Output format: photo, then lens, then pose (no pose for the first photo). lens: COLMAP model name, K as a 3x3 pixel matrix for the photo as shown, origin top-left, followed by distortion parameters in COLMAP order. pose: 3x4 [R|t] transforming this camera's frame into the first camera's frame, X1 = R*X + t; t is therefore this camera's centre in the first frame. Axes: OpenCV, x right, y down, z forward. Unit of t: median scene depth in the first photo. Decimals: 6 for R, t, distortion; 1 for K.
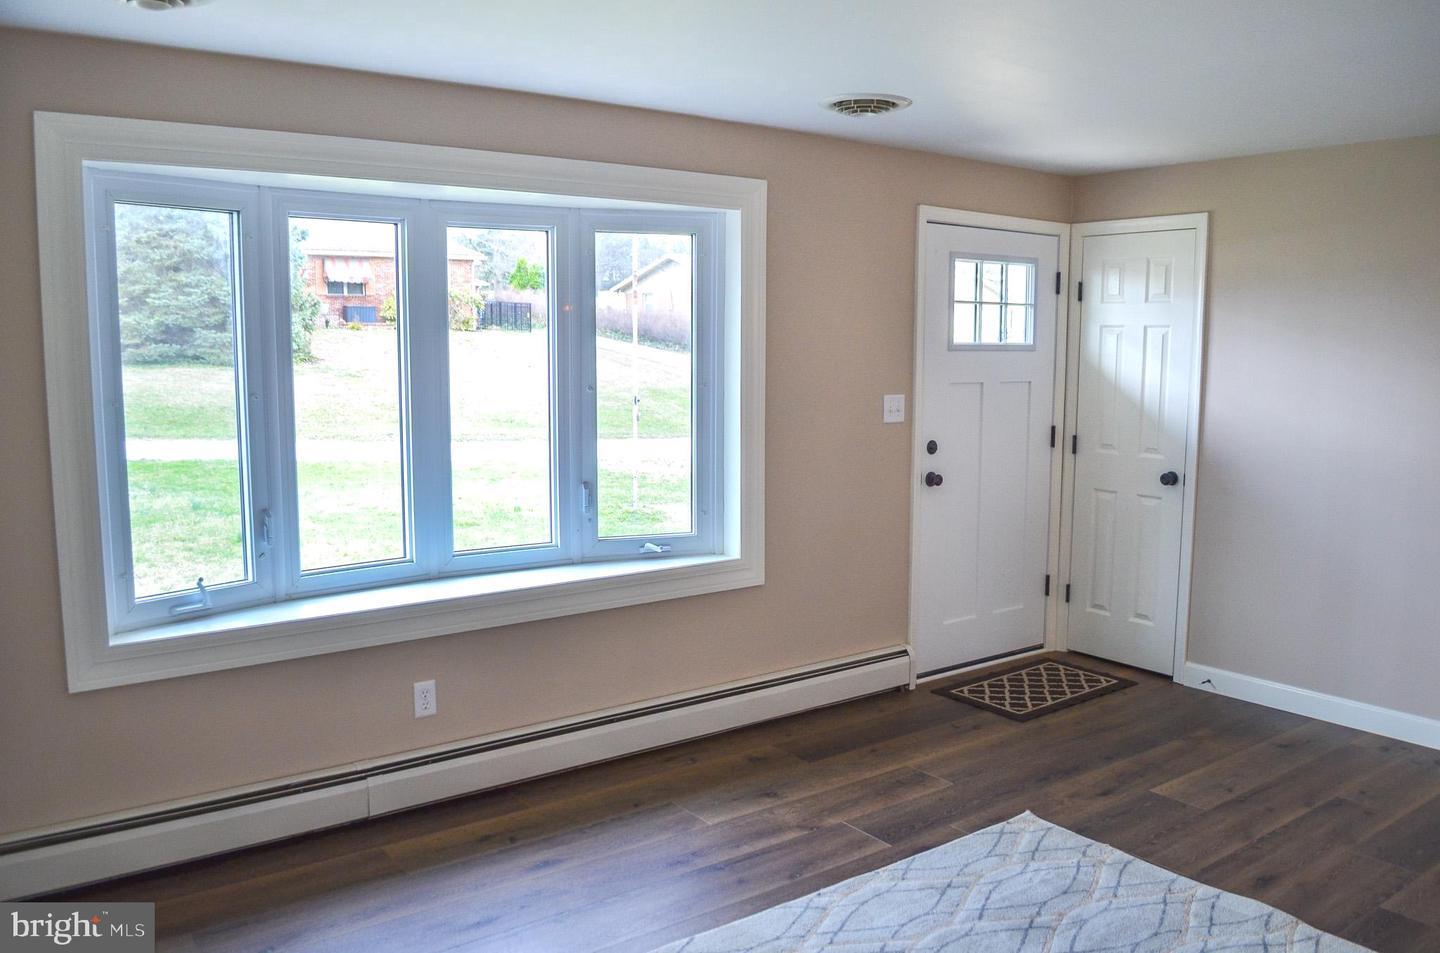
lens RADIAL K [[1124.4, 0, 799.5], [0, 1124.4, 479.9], [0, 0, 1]] dist [-0.058937, -0.000427]
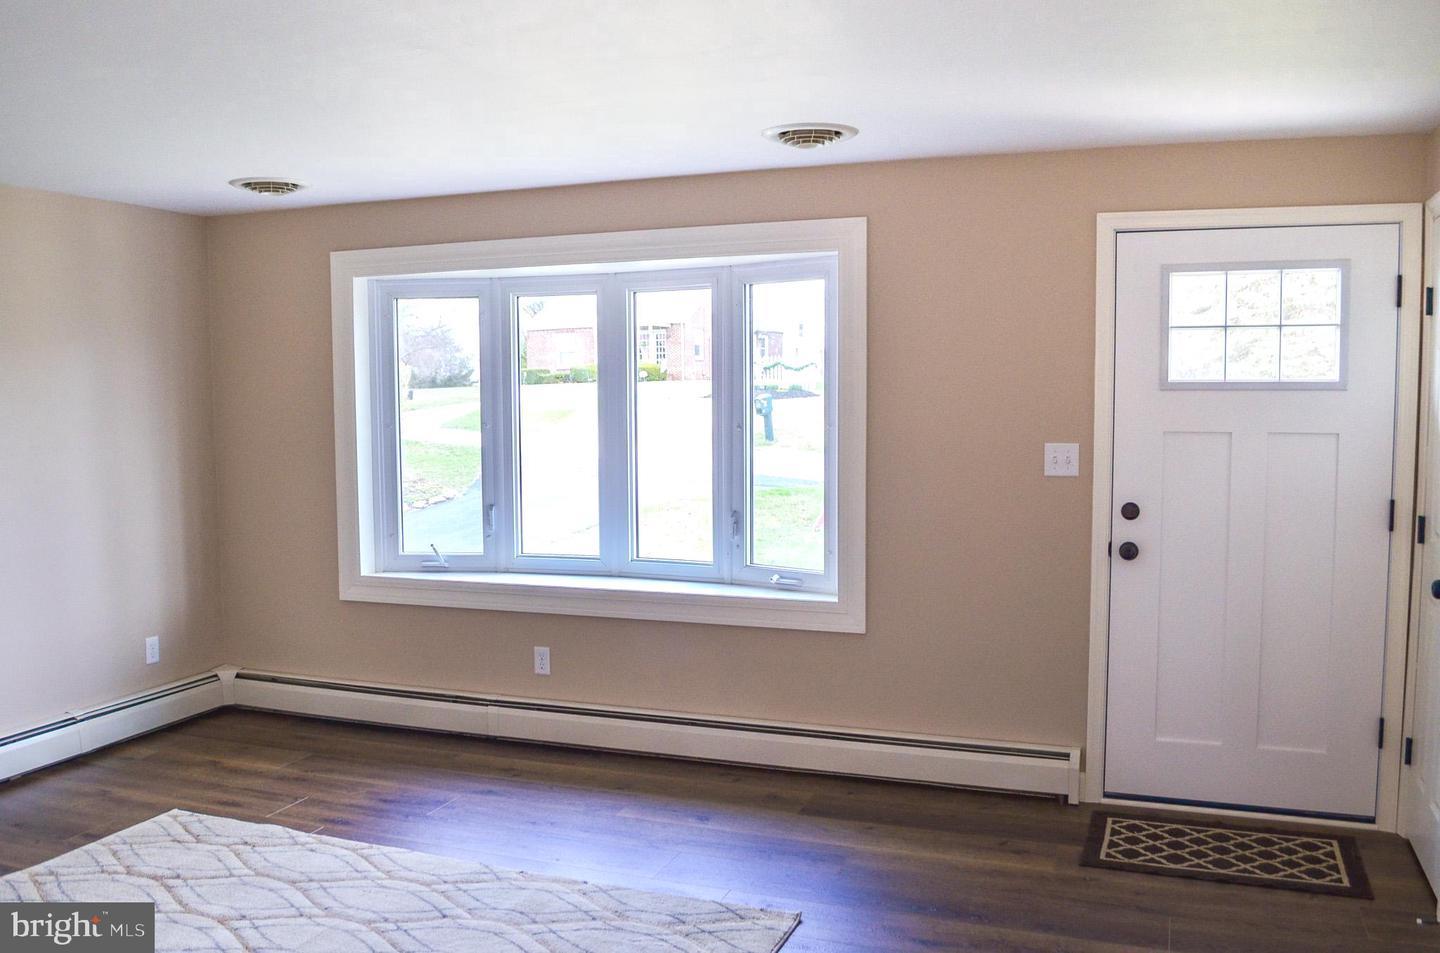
lens RADIAL K [[1240.0, 0, 776.0], [0, 1240.0, 476.8], [0, 0, 1]] dist [-0.061343, -0.005030]
pose [[0.534996, 0.053583, -0.843153, 0.840280], [-0.091997, 0.995747, 0.004907, -0.040214], [0.839831, 0.074942, 0.537651, 0.367748]]
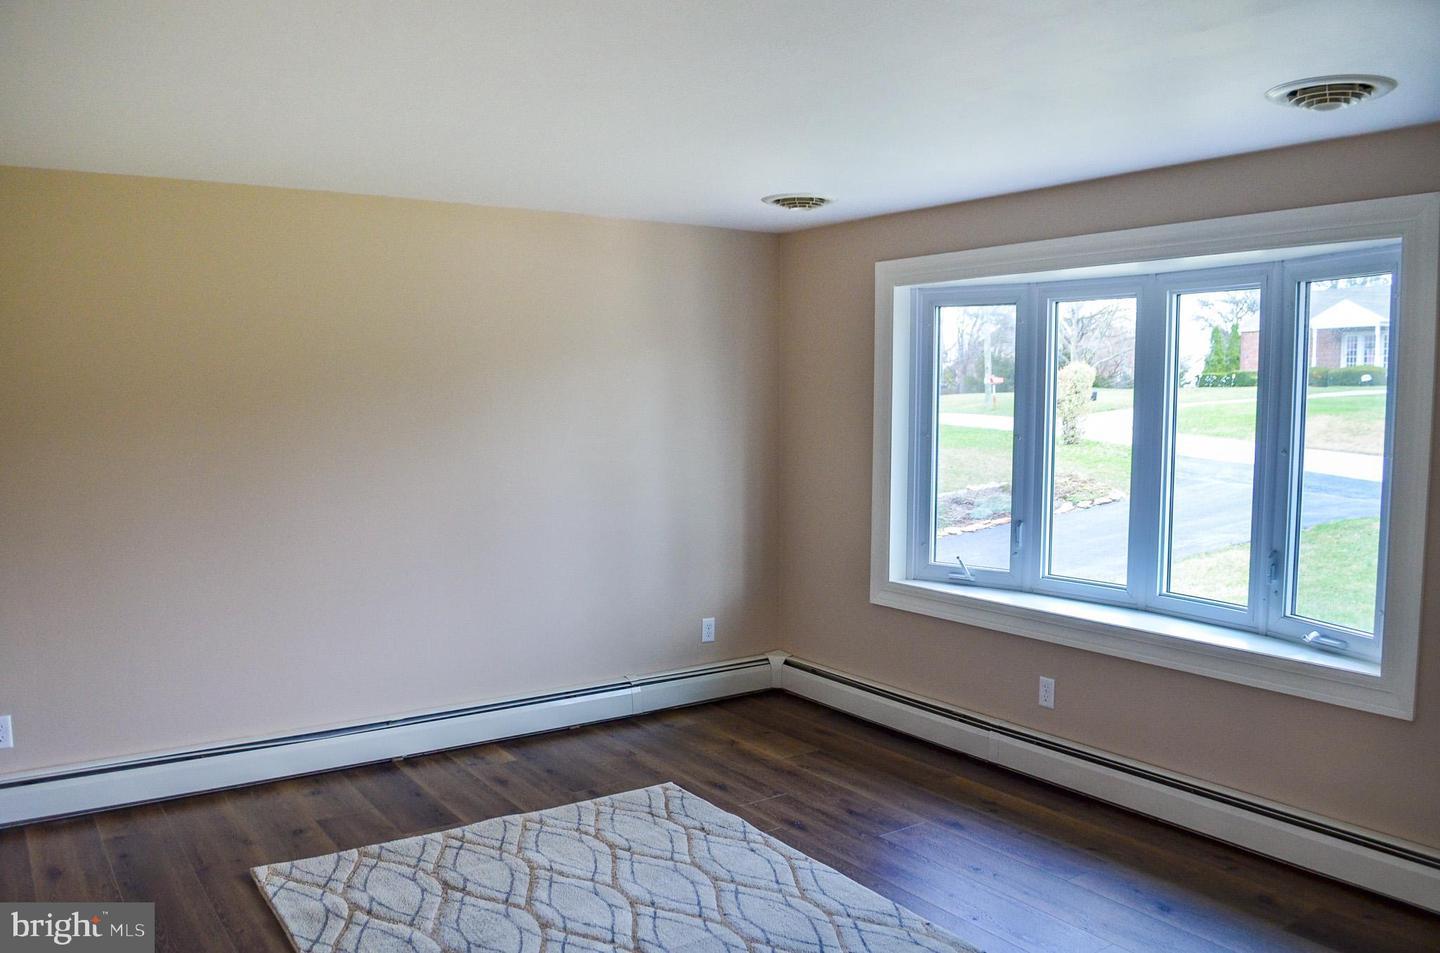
lens RADIAL K [[1183.5, 0, 748.4], [0, 1183.5, 482.4], [0, 0, 1]] dist [-0.083508, 0.008381]
pose [[-0.045879, 0.076798, -0.995991, 0.774738], [-0.123484, 0.988958, 0.081943, -0.077632], [0.991285, 0.126748, -0.035889, 0.580761]]
